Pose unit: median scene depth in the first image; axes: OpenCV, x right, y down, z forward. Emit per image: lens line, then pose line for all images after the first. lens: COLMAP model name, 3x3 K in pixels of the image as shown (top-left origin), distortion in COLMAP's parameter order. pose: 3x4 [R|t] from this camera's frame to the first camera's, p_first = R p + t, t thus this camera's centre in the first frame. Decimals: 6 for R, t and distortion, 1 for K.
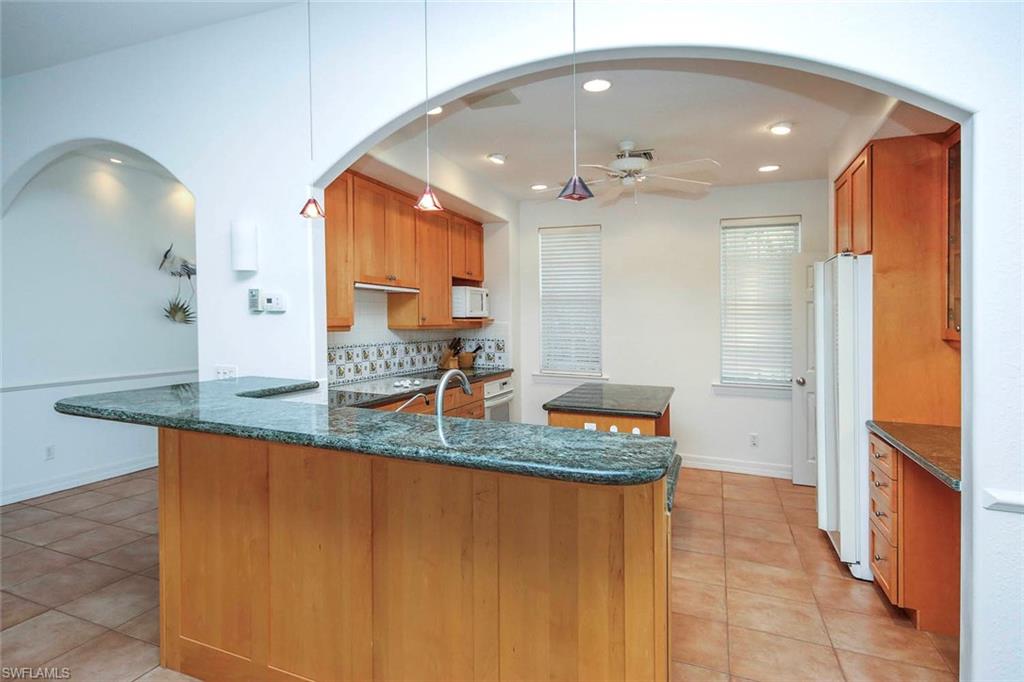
lens RADIAL K [[531.9, 0, 516.9], [0, 531.9, 321.1], [0, 0, 1]] dist [0.006806, -0.002324]
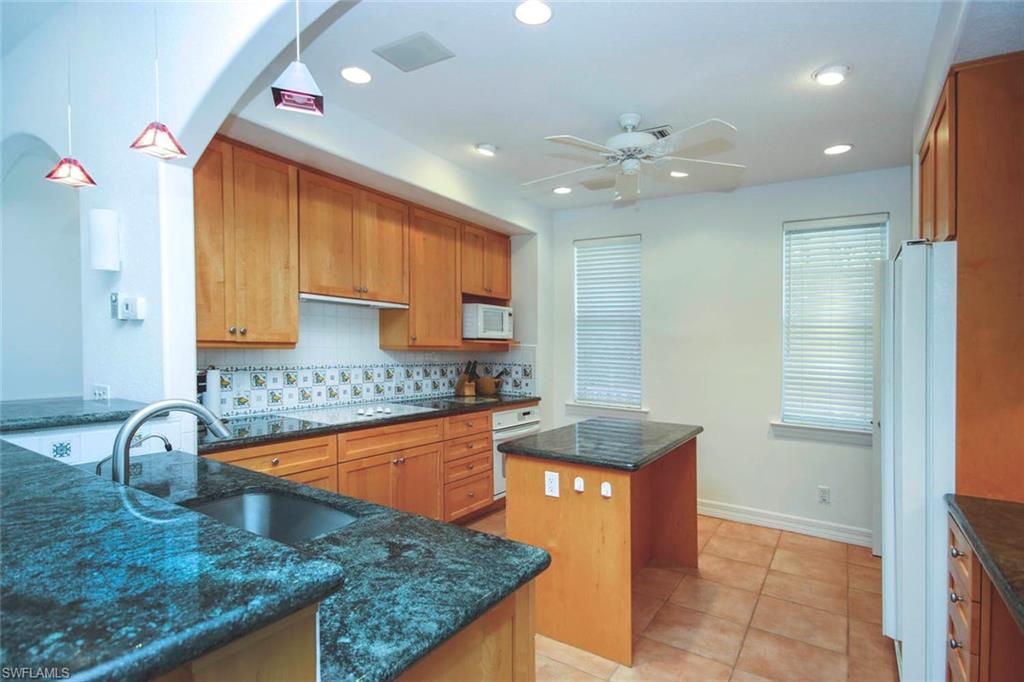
lens RADIAL K [[531.9, 0, 517.4], [0, 531.9, 345.8], [0, 0, 1]] dist [0.006806, -0.002324]
pose [[0.986561, 0.013397, -0.162841, 0.122318], [-0.013899, 0.999902, -0.001945, 0.006731], [0.162799, 0.004182, 0.986650, 0.135138]]
